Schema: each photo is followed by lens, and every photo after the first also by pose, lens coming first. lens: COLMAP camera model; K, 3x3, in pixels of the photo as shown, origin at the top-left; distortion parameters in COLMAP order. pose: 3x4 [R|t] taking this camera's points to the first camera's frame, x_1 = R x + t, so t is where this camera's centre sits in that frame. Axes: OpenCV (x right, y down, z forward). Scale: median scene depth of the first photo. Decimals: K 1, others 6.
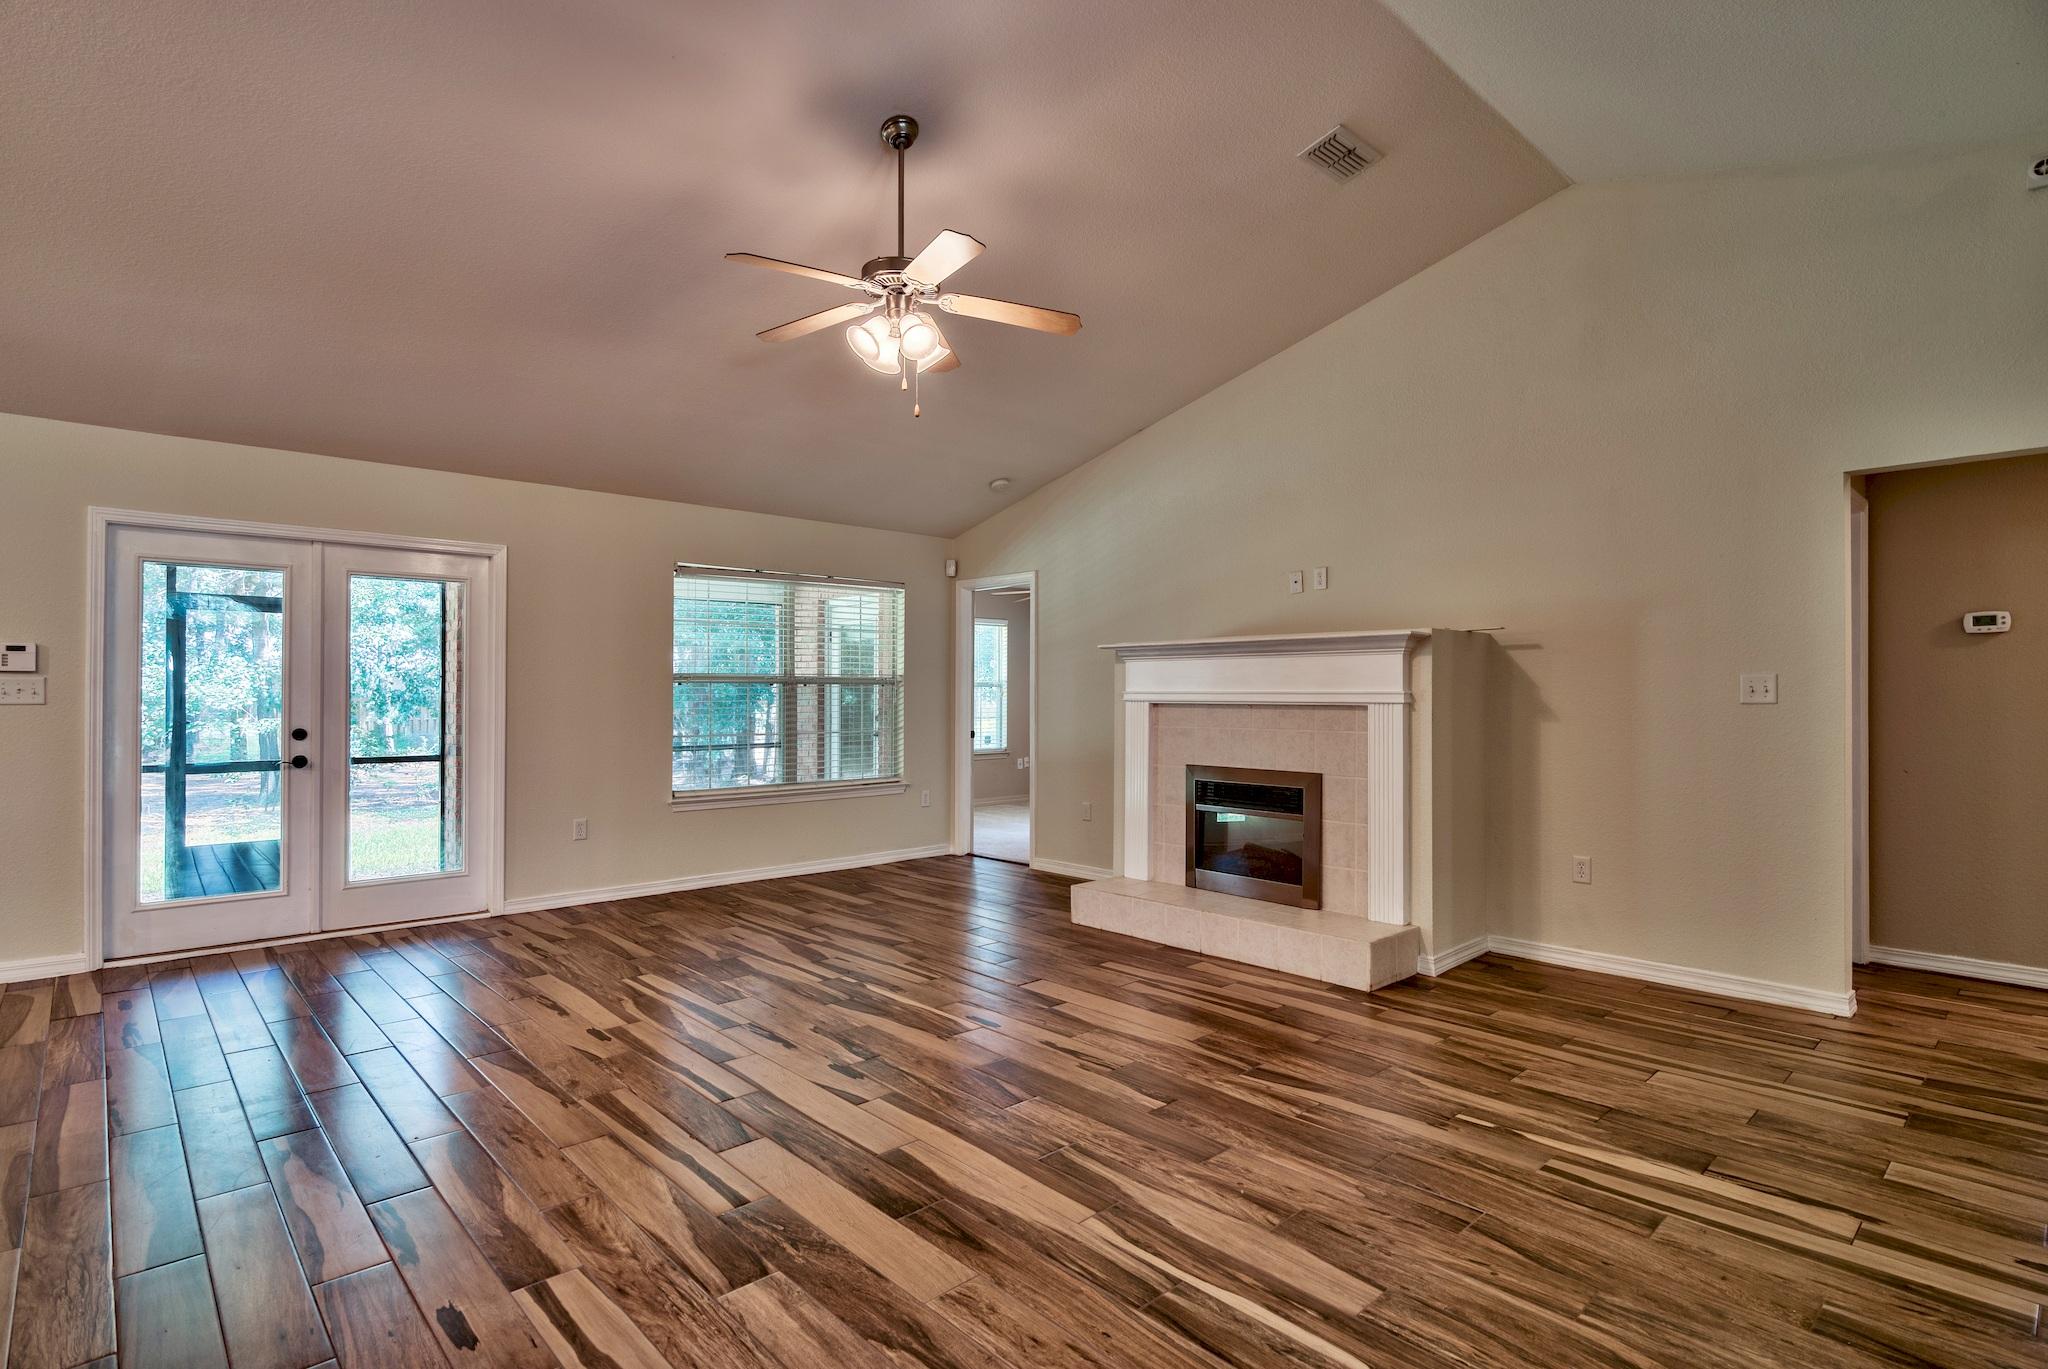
lens RADIAL K [[1003.1, 0, 1016.5], [0, 1003.1, 690.7], [0, 0, 1]] dist [-0.001175, -0.000326]
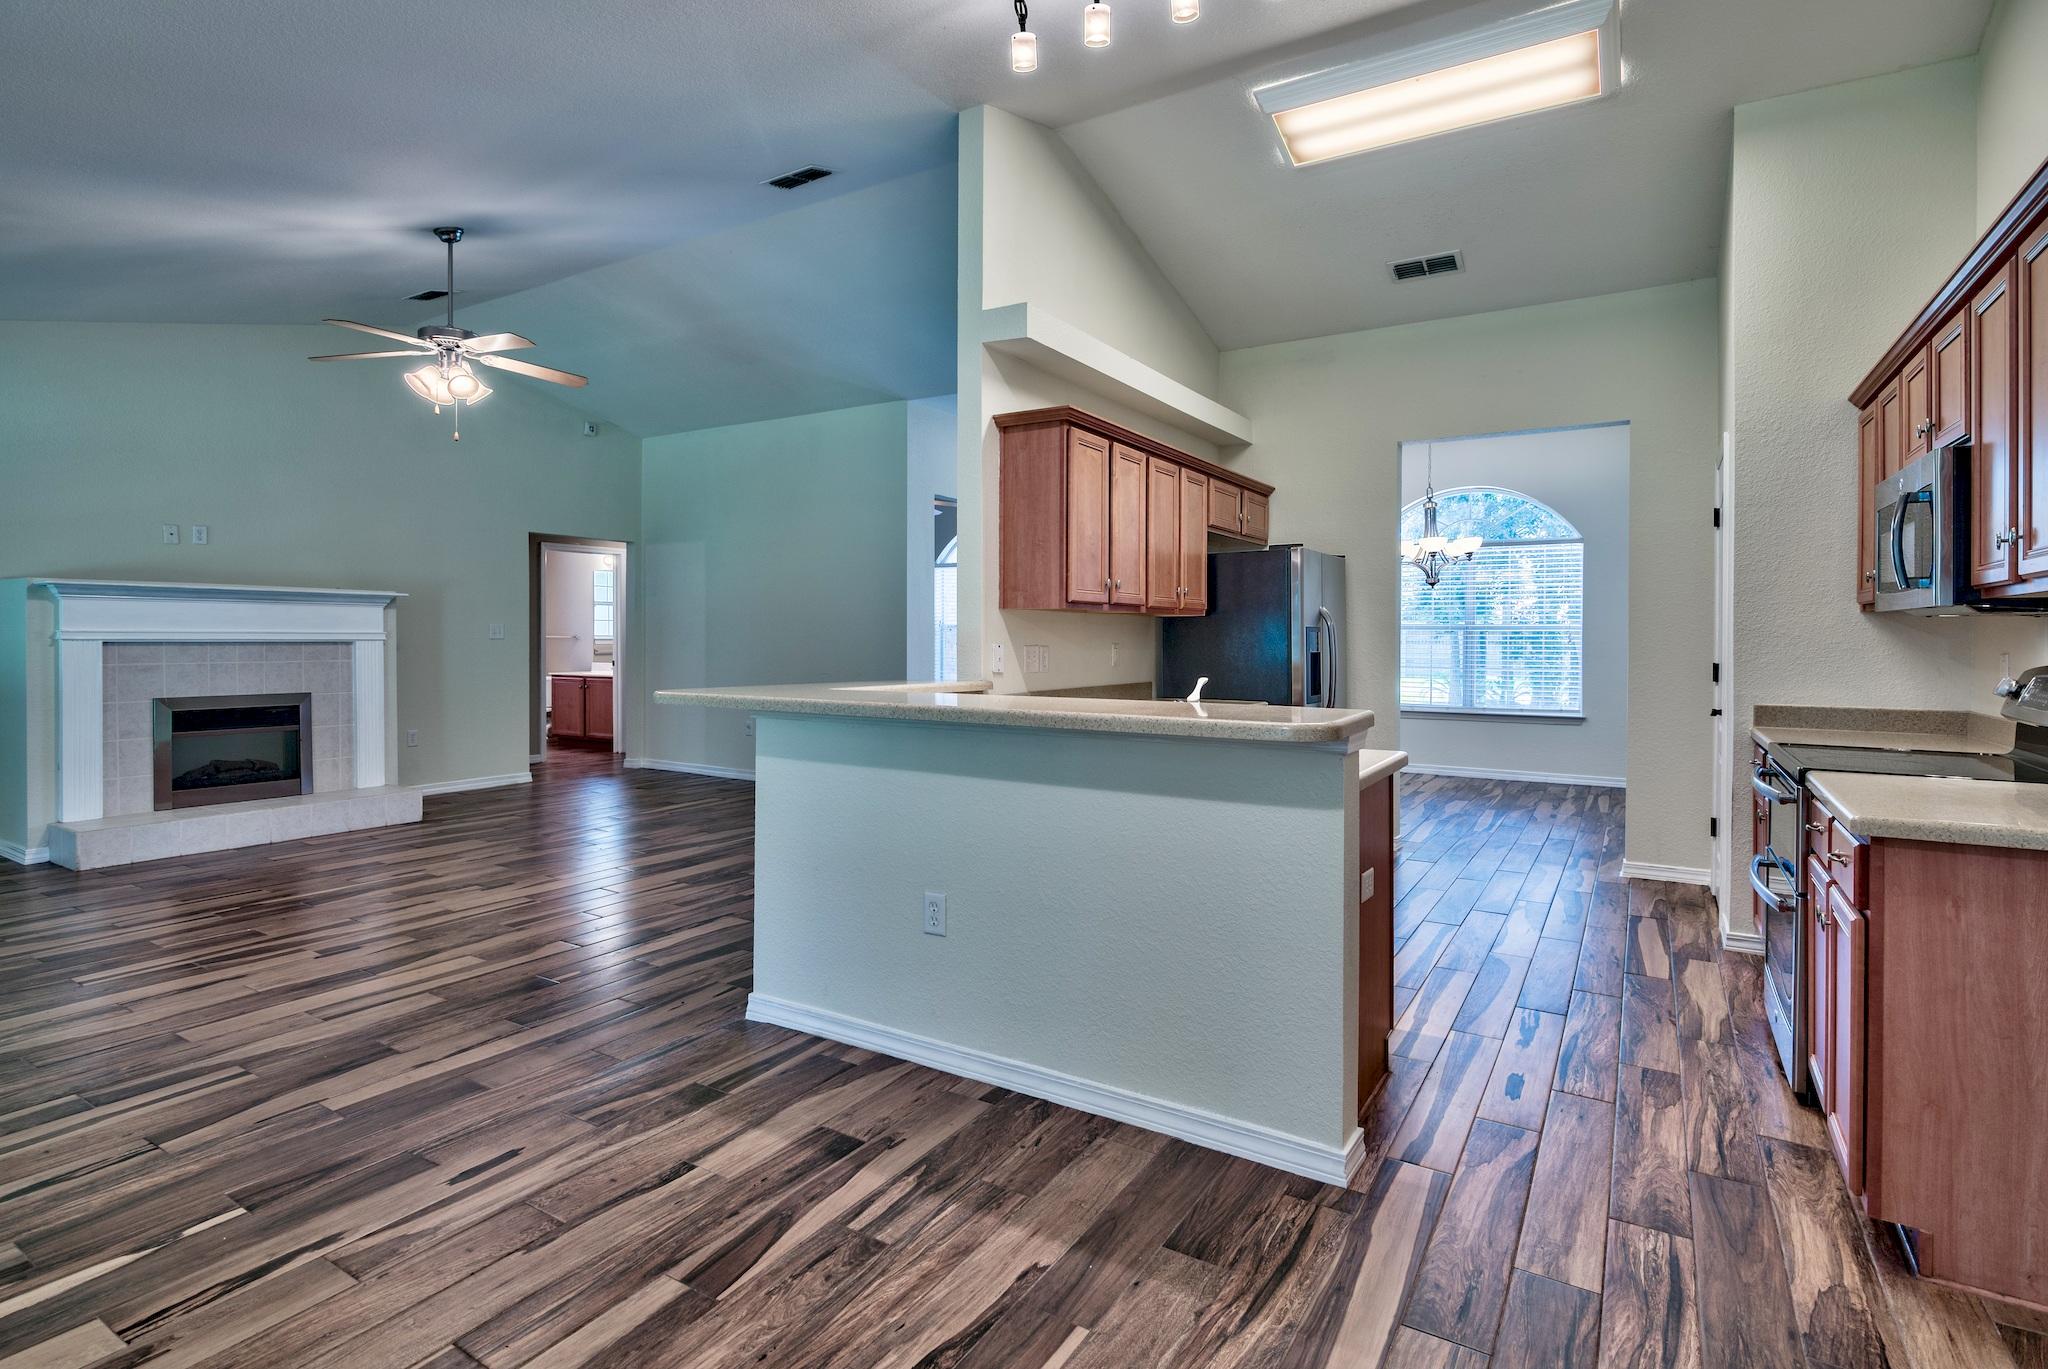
lens RADIAL K [[1024.4, 0, 993.5], [0, 1024.4, 638.3], [0, 0, 1]] dist [-0.002758, -0.000780]
pose [[-0.256373, -0.004110, 0.966569, -1.396993], [-0.005683, 0.999980, 0.002744, 0.000880], [-0.966561, -0.004790, -0.256391, 0.518733]]
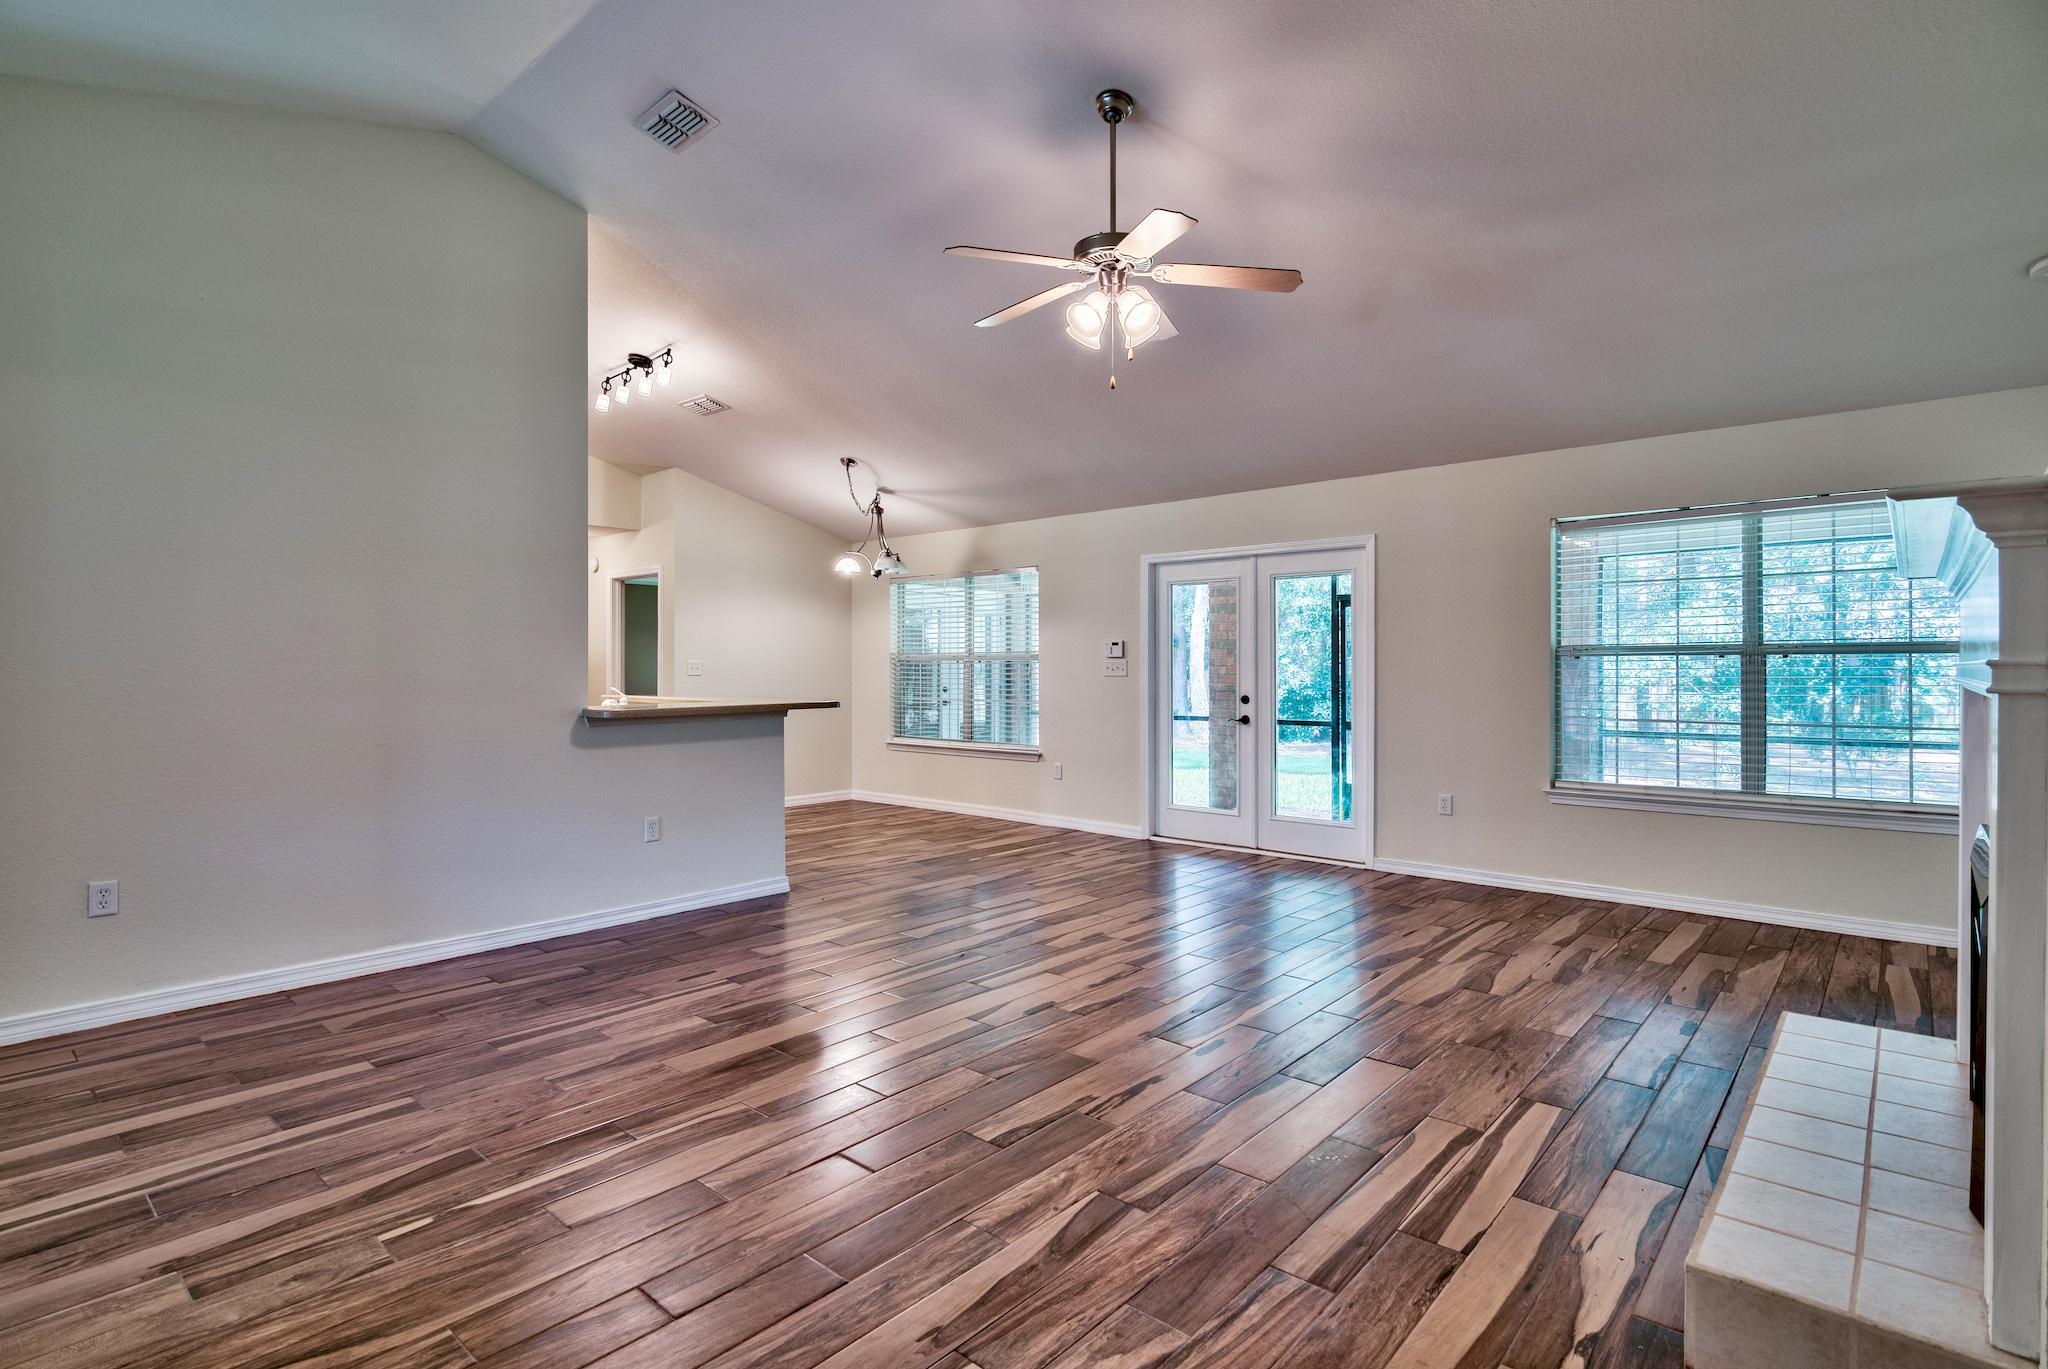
lens RADIAL K [[999.2, 0, 1020.2], [0, 999.2, 674.5], [0, 0, 1]] dist [-0.001073, -0.000010]
pose [[0.105071, 0.003414, -0.994459, 0.710665], [0.003305, 0.999987, 0.003782, 0.004072], [0.994459, -0.003684, 0.105058, 0.659982]]
